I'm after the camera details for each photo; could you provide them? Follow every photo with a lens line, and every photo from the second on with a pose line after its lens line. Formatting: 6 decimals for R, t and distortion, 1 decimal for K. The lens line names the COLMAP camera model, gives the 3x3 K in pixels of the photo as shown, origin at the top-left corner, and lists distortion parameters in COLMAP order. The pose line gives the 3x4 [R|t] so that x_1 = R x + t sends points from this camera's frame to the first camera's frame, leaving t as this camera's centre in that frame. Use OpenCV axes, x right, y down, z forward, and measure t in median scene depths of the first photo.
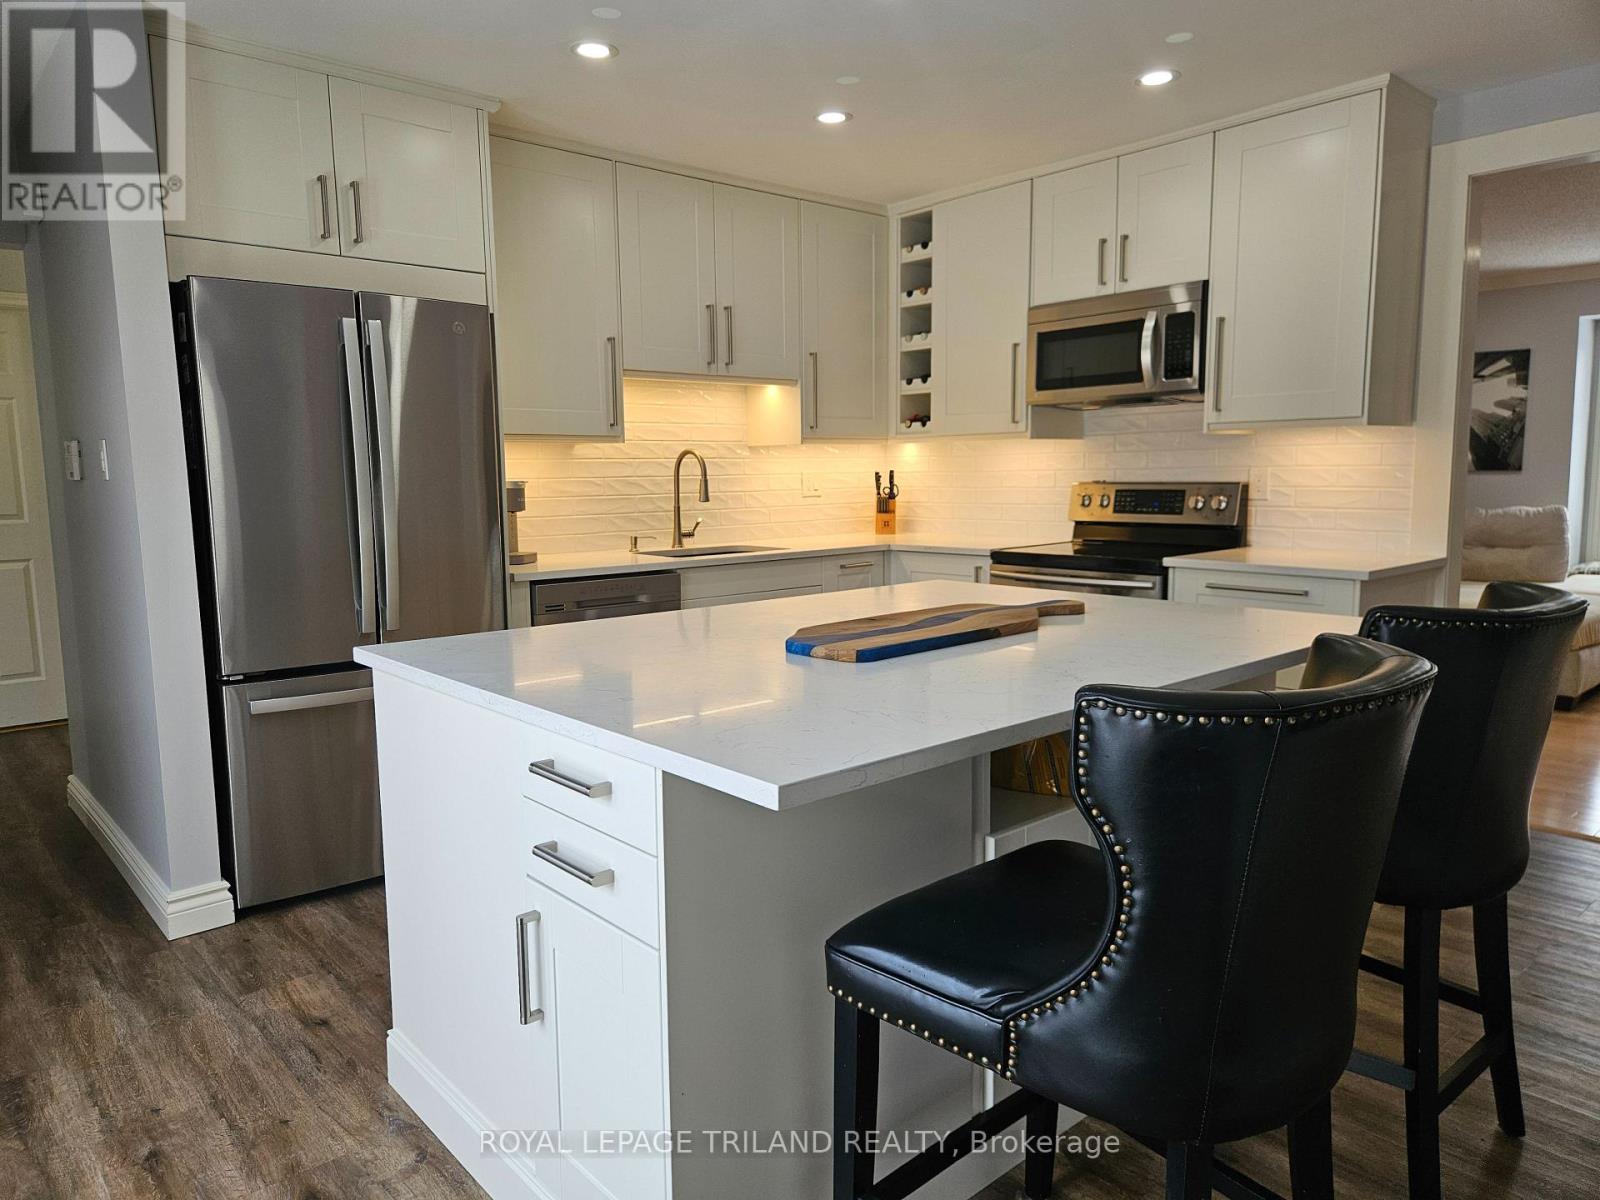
lens RADIAL K [[1070.0, 0, 793.4], [0, 1070.0, 597.9], [0, 0, 1]] dist [0.074137, -0.063298]
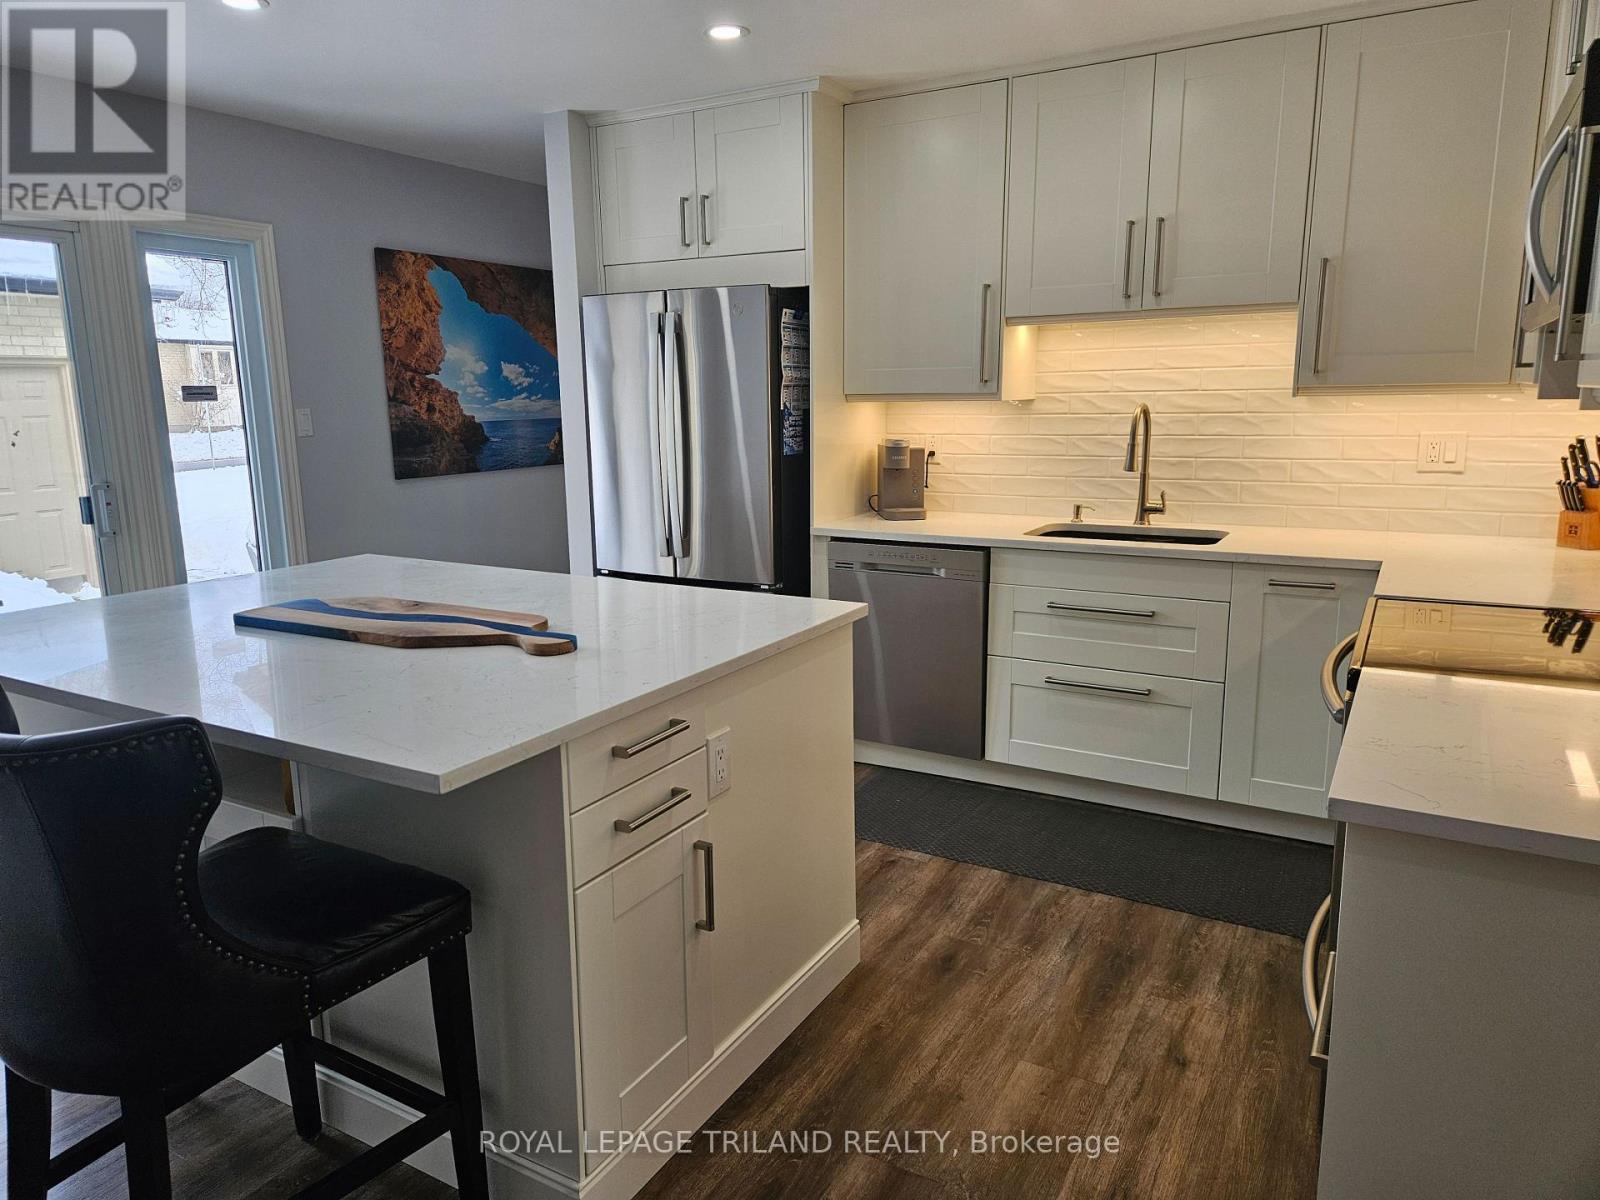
lens RADIAL K [[1070.0, 0, 793.4], [0, 1070.0, 597.9], [0, 0, 1]] dist [0.074137, -0.063298]
pose [[0.324636, 0.189621, -0.926637, 0.613706], [-0.105150, 0.980860, 0.163879, -0.104928], [0.939976, 0.044235, 0.338361, 0.505223]]
